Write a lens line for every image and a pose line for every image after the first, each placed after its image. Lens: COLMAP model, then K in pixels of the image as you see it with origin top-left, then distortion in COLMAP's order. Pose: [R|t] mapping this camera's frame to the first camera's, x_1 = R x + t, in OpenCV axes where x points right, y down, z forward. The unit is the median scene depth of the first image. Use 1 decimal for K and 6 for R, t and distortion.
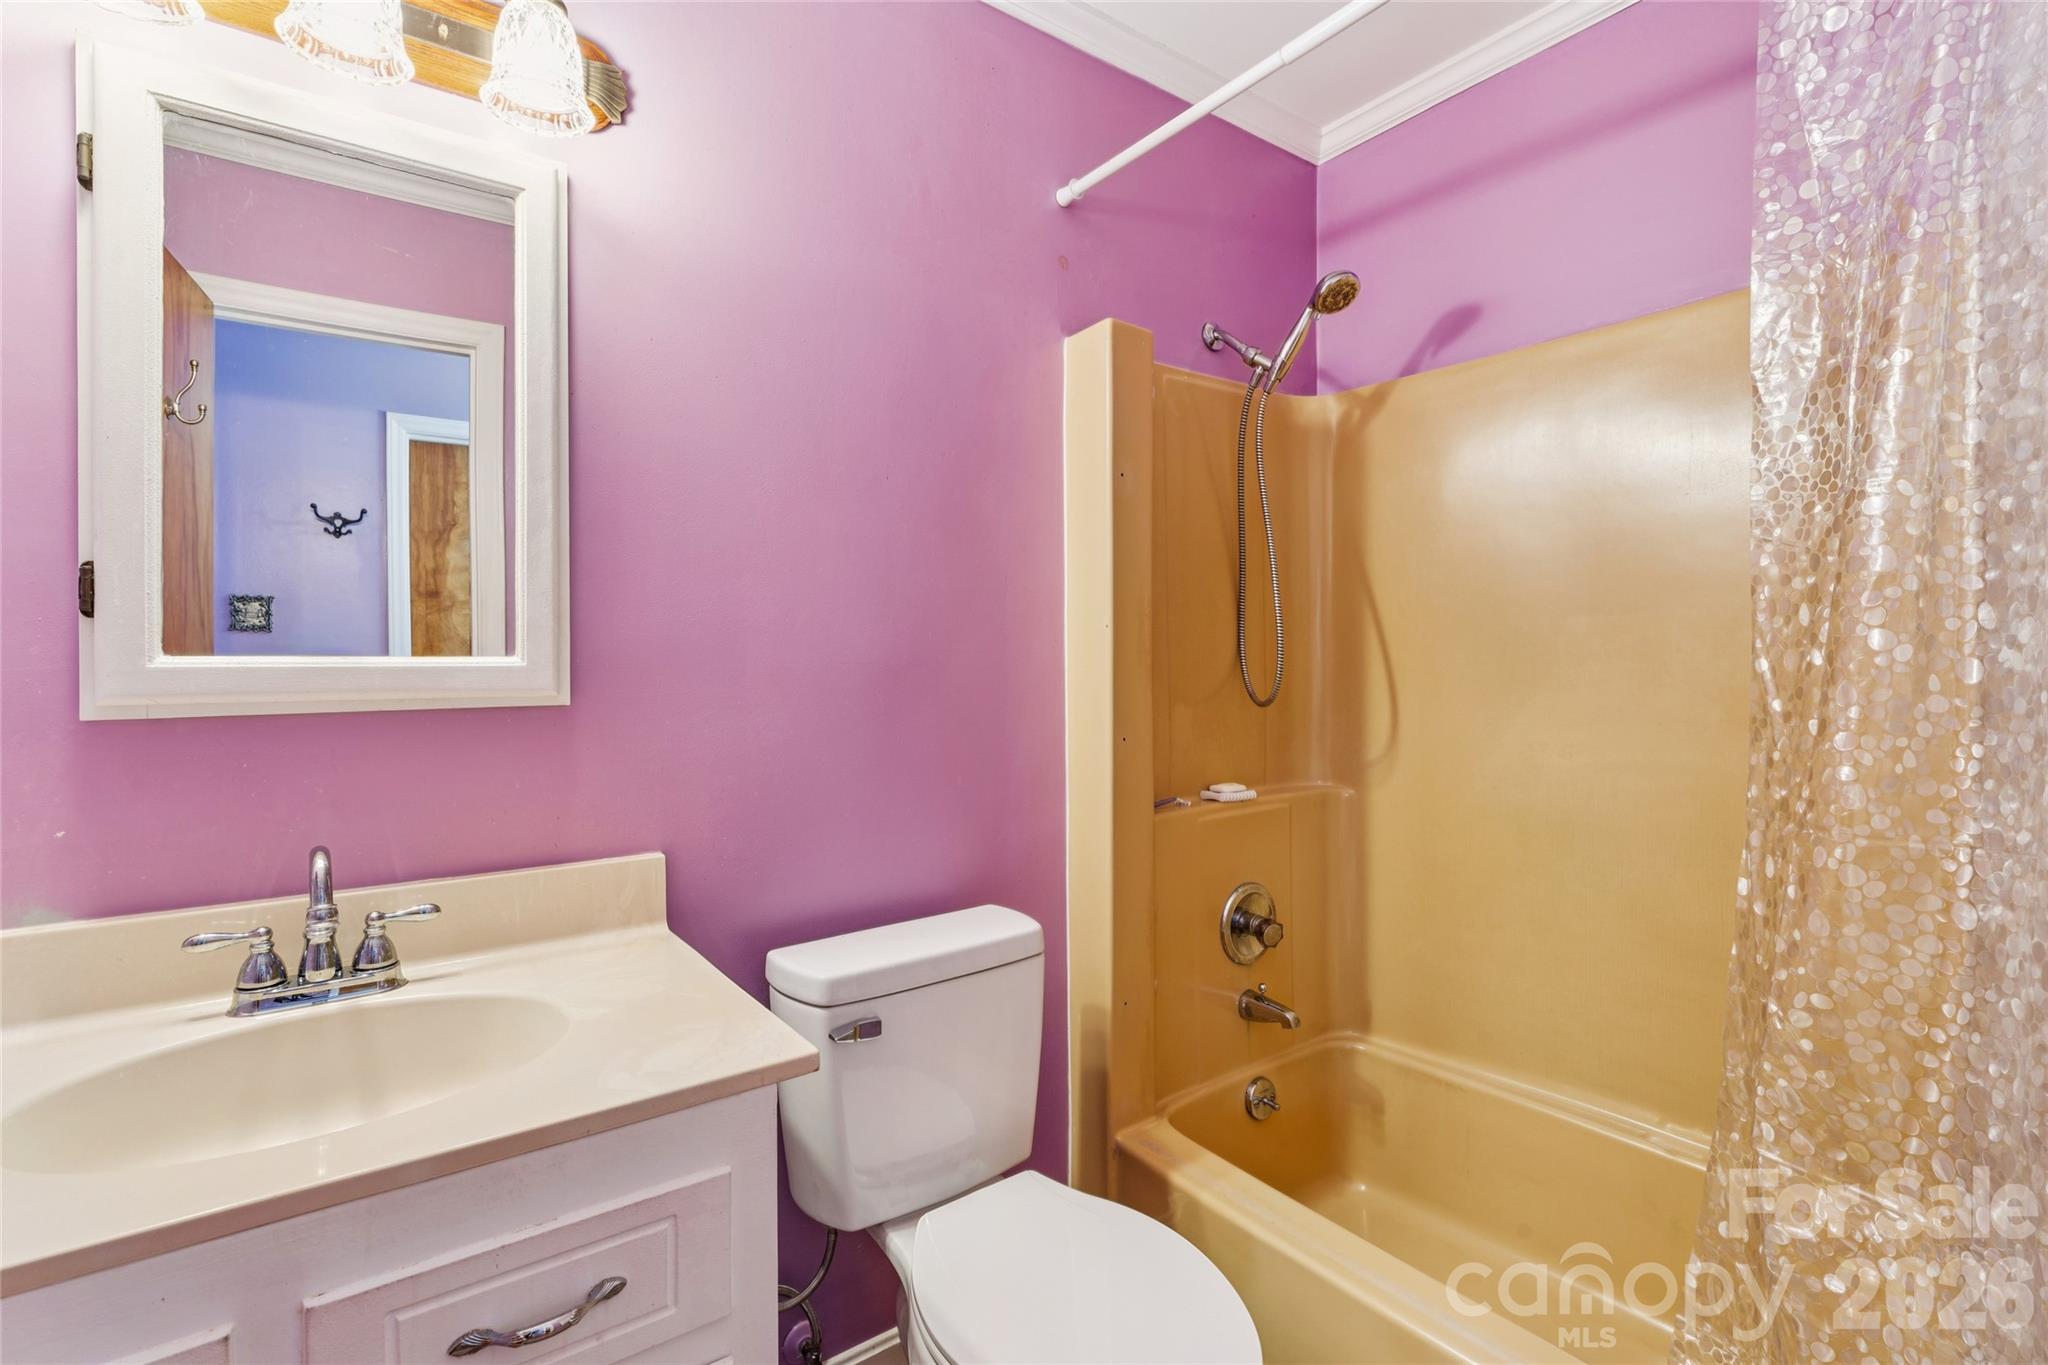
lens RADIAL K [[939.8, 0, 1018.9], [0, 939.8, 660.0], [0, 0, 1]] dist [-0.001815, -0.000182]
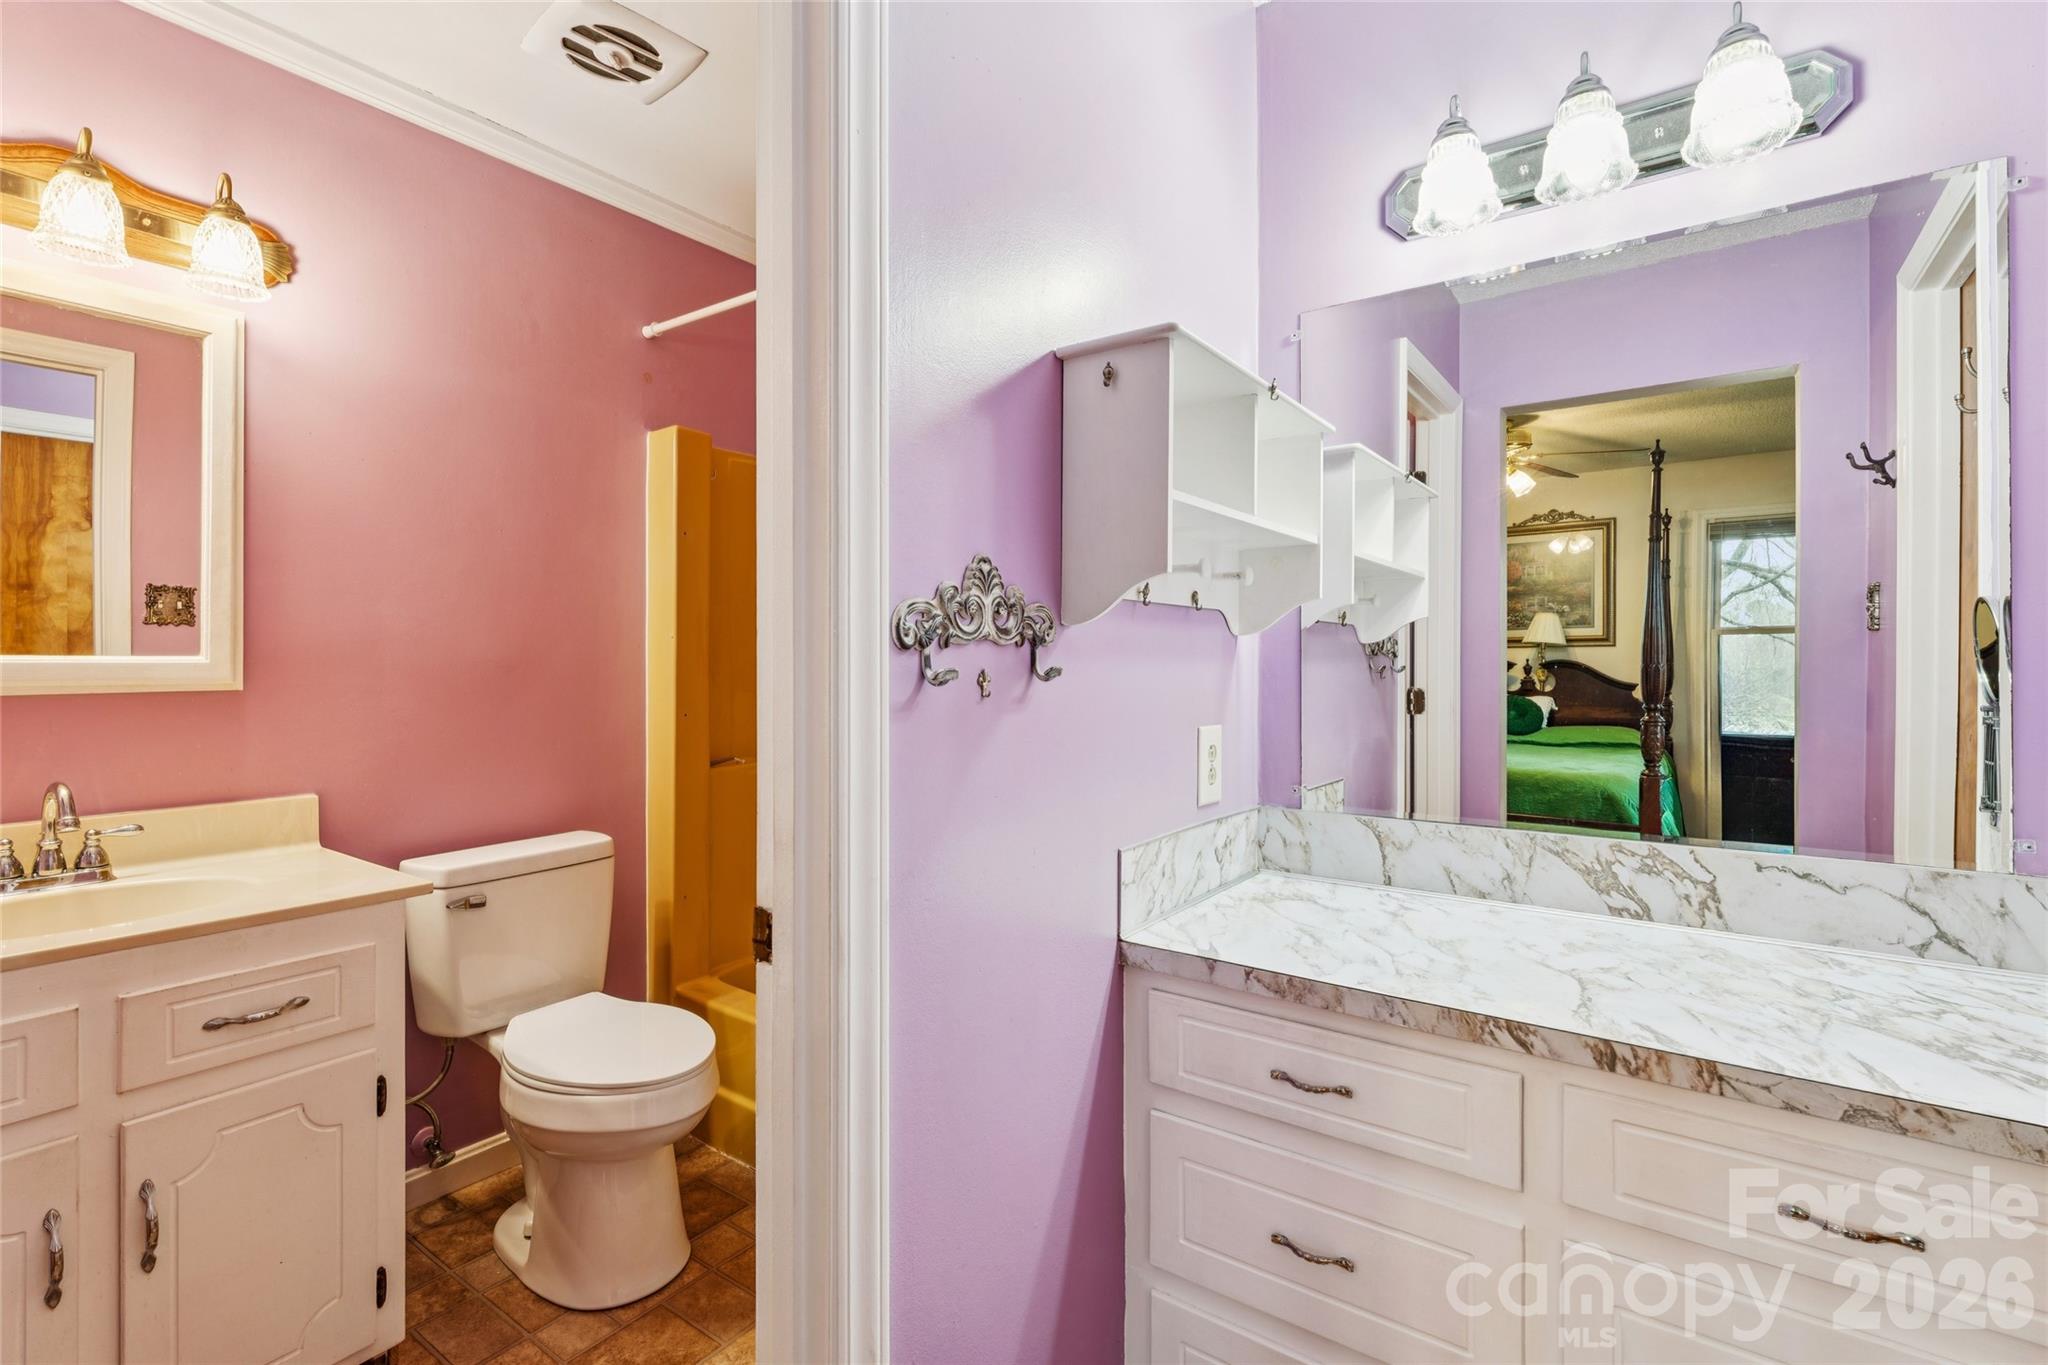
lens RADIAL K [[939.8, 0, 1018.9], [0, 939.8, 660.0], [0, 0, 1]] dist [-0.001815, -0.000182]
pose [[0.950504, 0.009963, 0.310551, 0.194291], [-0.011911, 0.999919, 0.004376, -0.017229], [-0.310482, -0.007858, 0.950547, -0.699832]]
